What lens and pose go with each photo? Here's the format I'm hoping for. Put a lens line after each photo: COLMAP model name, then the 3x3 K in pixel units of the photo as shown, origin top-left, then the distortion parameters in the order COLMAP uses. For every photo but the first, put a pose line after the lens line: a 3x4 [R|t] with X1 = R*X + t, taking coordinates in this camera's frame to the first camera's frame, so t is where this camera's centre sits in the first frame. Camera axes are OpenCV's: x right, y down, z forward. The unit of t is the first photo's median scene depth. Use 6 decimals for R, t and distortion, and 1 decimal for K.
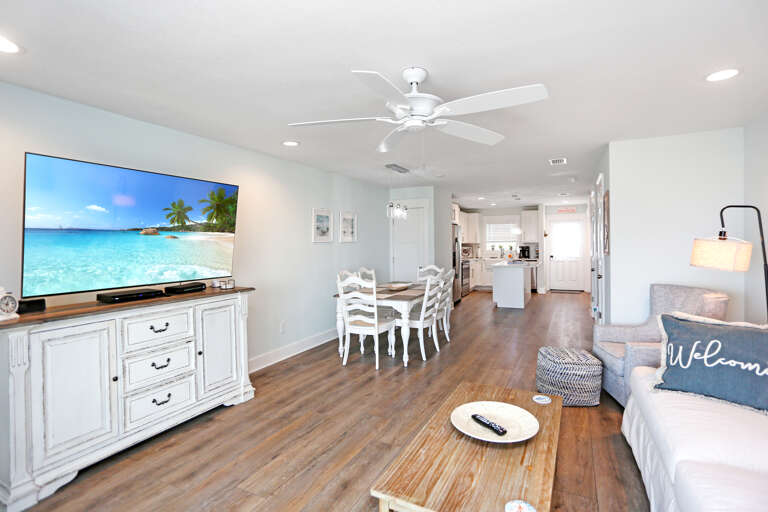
lens RADIAL K [[388.1, 0, 395.2], [0, 388.1, 244.7], [0, 0, 1]] dist [0.000468, 0.000450]
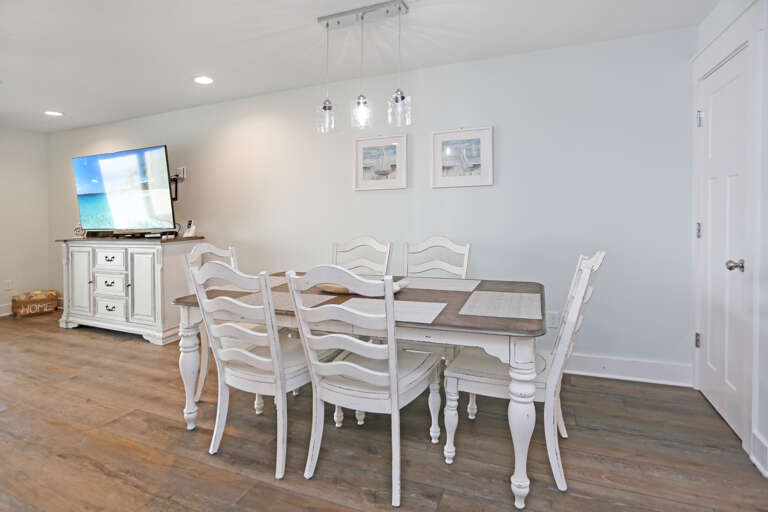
lens RADIAL K [[393.1, 0, 383.8], [0, 393.1, 199.0], [0, 0, 1]] dist [-0.003046, -0.000777]
pose [[0.035362, 0.022580, -0.999119, 0.462134], [0.035120, 0.999099, 0.023822, -0.005652], [0.998757, -0.035931, 0.034537, 1.013749]]
